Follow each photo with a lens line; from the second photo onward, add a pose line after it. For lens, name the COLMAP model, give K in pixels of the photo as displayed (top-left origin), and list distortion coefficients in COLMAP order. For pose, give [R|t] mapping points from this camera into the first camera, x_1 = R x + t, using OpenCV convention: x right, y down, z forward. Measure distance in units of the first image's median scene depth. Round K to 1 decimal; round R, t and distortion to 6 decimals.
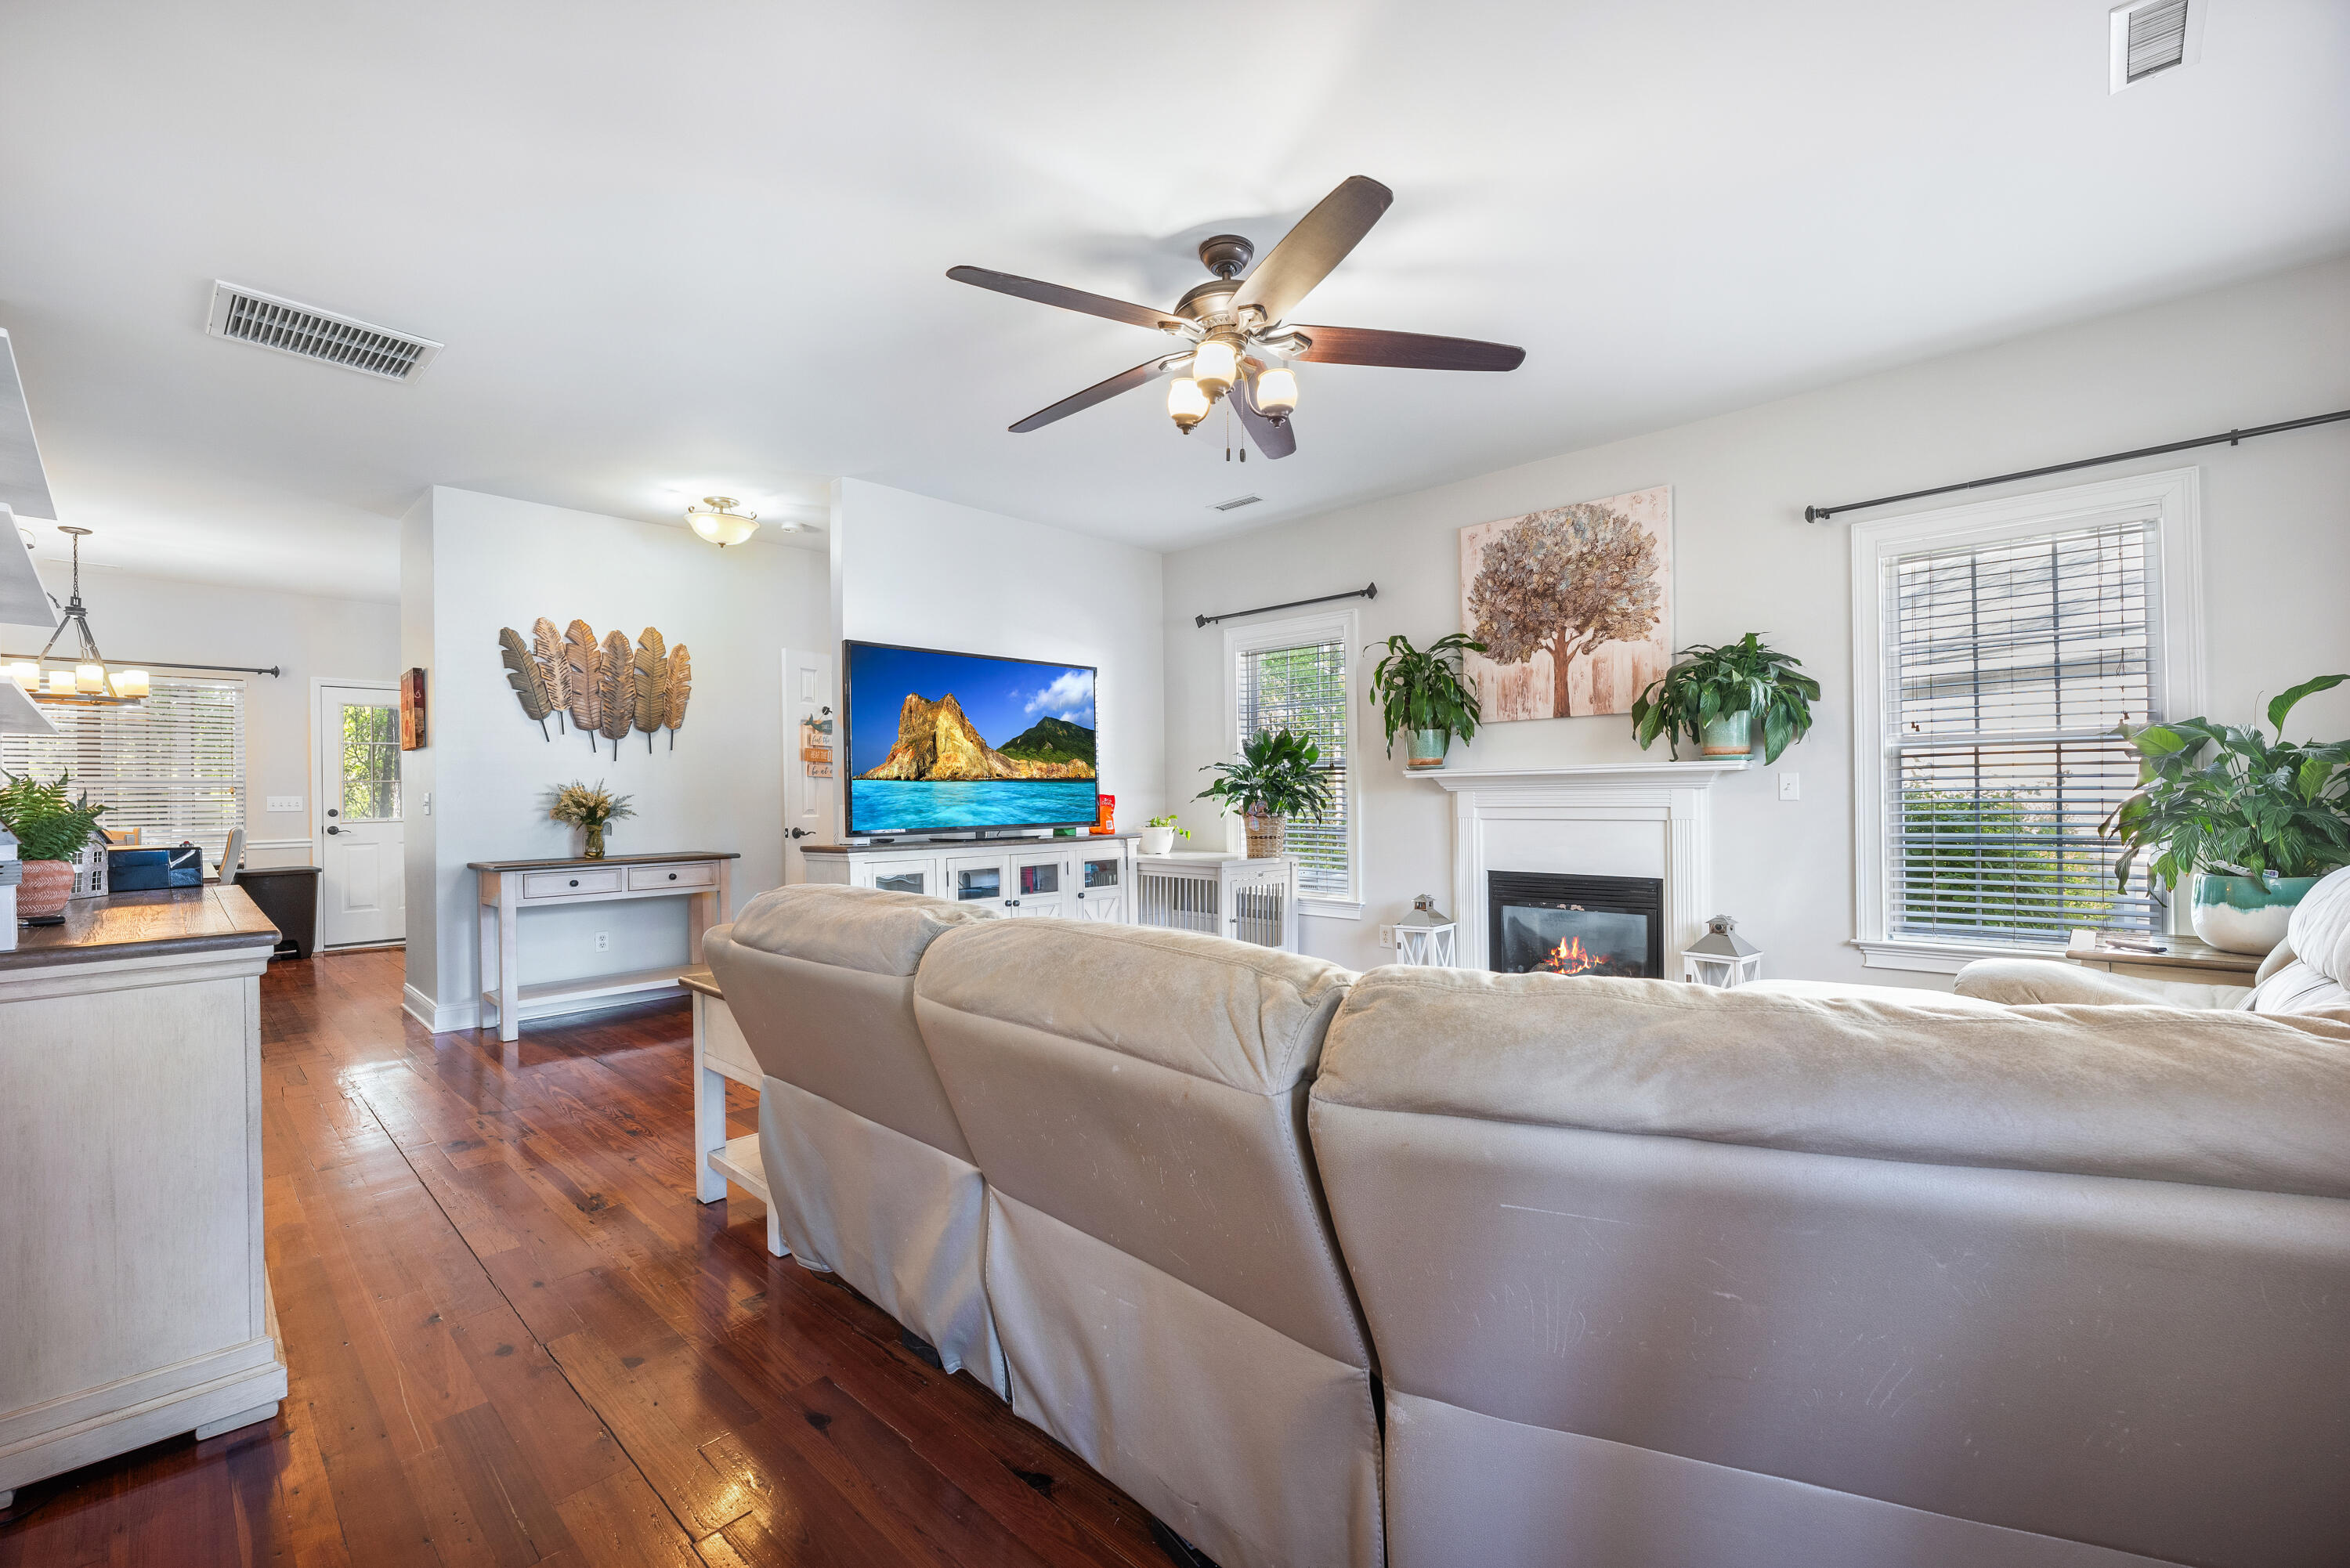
lens RADIAL K [[974.2, 0, 1157.5], [0, 974.2, 791.7], [0, 0, 1]] dist [0.002825, -0.000716]
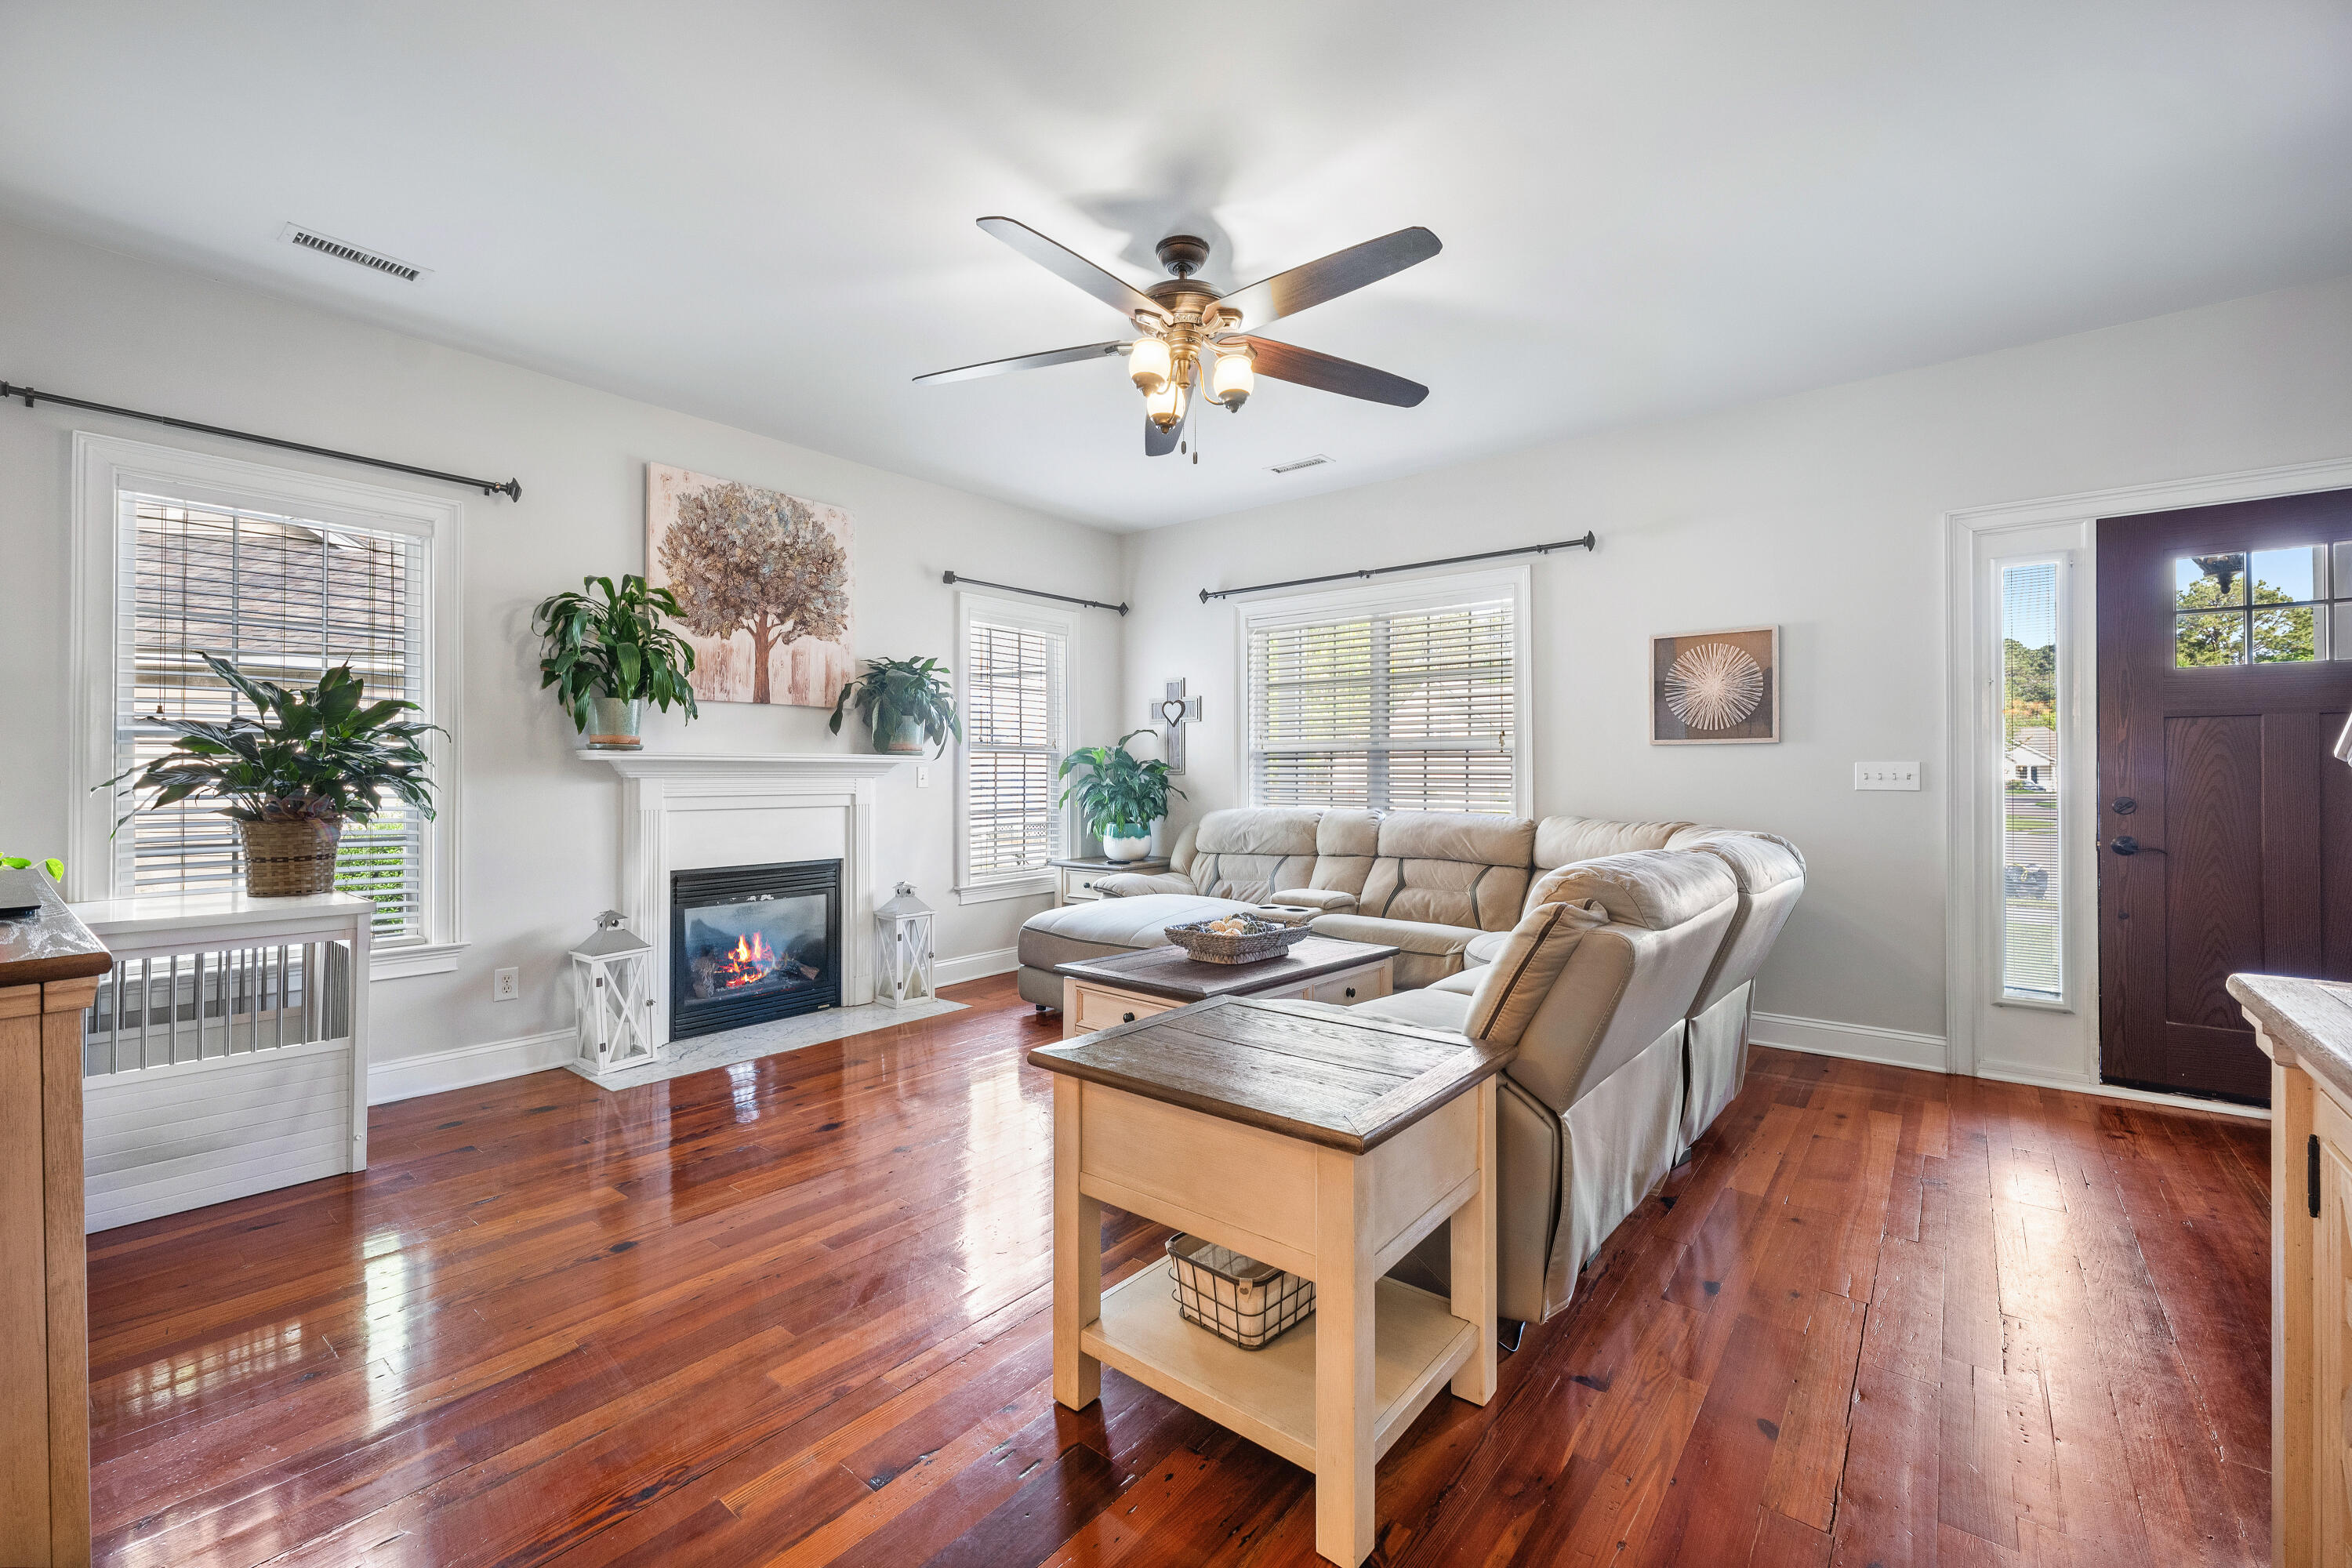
lens RADIAL K [[975.1, 0, 1143.8], [0, 975.1, 772.7], [0, 0, 1]] dist [0.002825, -0.000716]
pose [[-0.067109, 0.017553, 0.997591, -0.583575], [-0.001008, 0.999844, -0.017661, 0.009859], [-0.997745, -0.002191, -0.067081, 0.685782]]
